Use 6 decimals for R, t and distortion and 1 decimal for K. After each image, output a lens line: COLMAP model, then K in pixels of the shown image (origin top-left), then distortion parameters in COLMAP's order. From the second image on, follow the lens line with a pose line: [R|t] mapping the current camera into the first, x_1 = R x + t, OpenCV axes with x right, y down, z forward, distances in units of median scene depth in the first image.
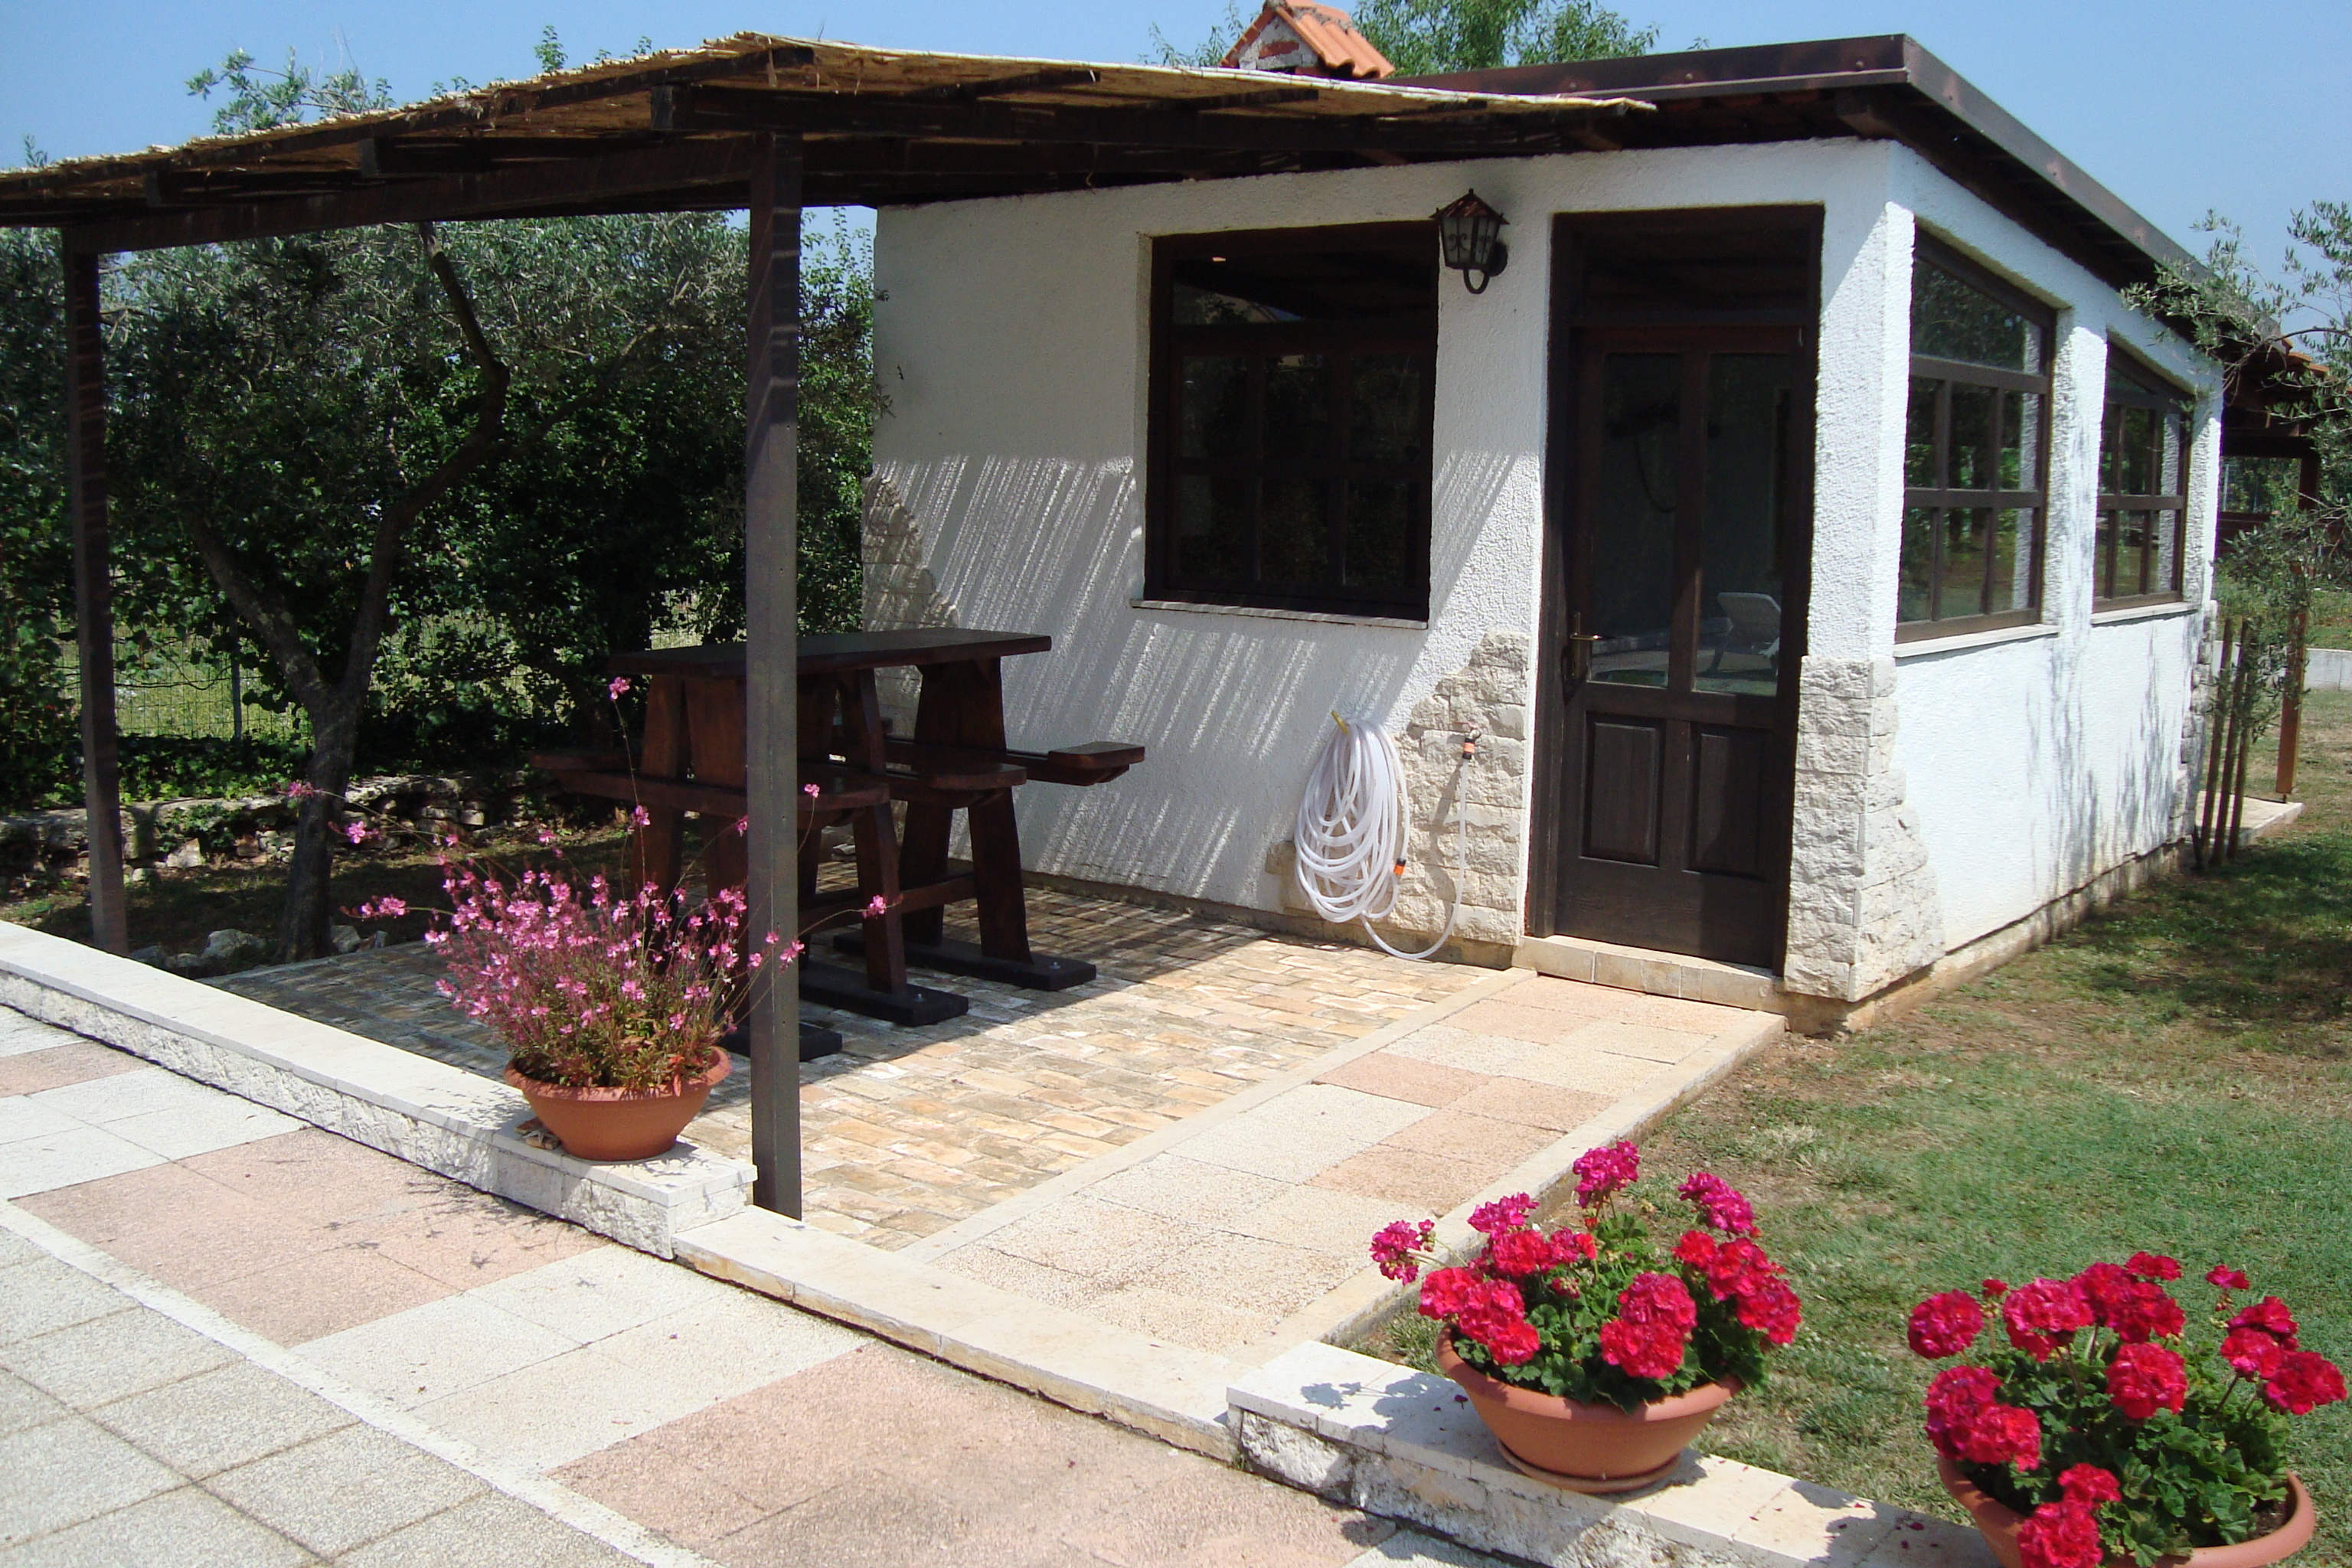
lens RADIAL K [[2229.4, 0, 1177.4], [0, 2229.4, 784.1], [0, 0, 1]] dist [-0.125985, 0.000000]
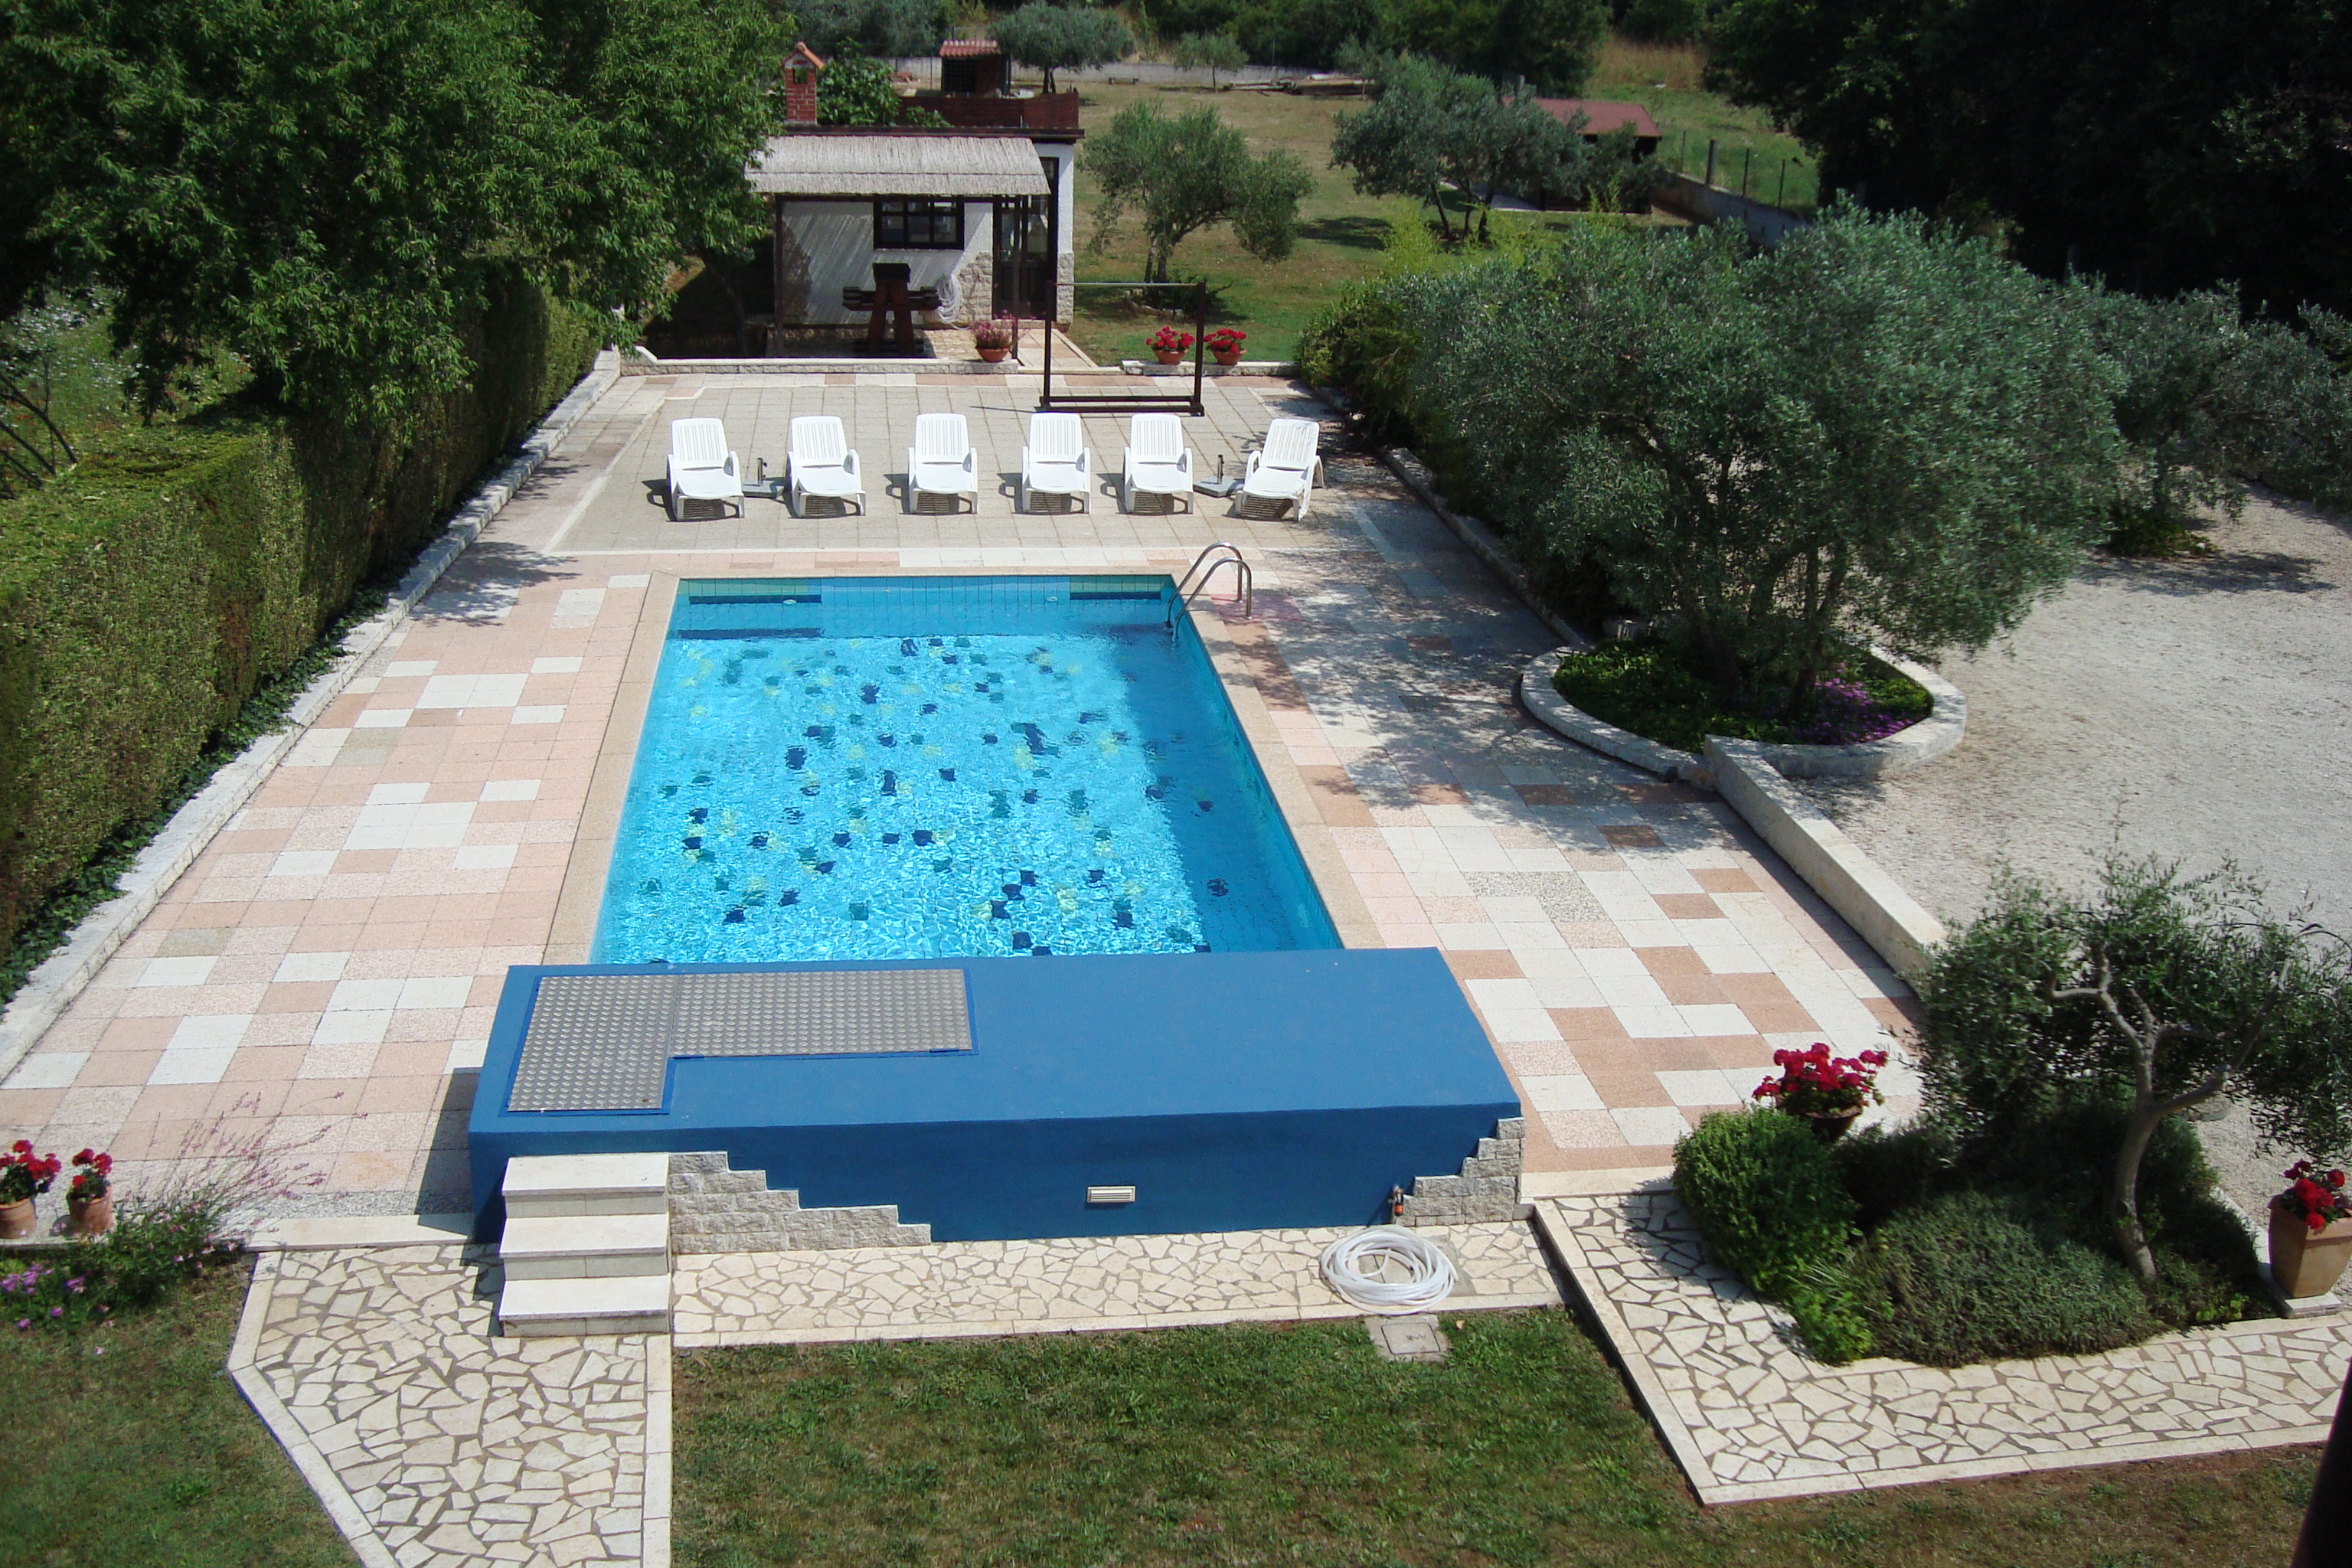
lens RADIAL K [[2229.4, 0, 1183.8], [0, 2229.4, 777.5], [0, 0, 1]] dist [-0.125985, 0.000000]
pose [[0.706628, -0.251618, 0.661335, -2.654399], [0.085515, 0.958155, 0.273178, -0.225738], [-0.702398, -0.136481, 0.698577, -2.400710]]
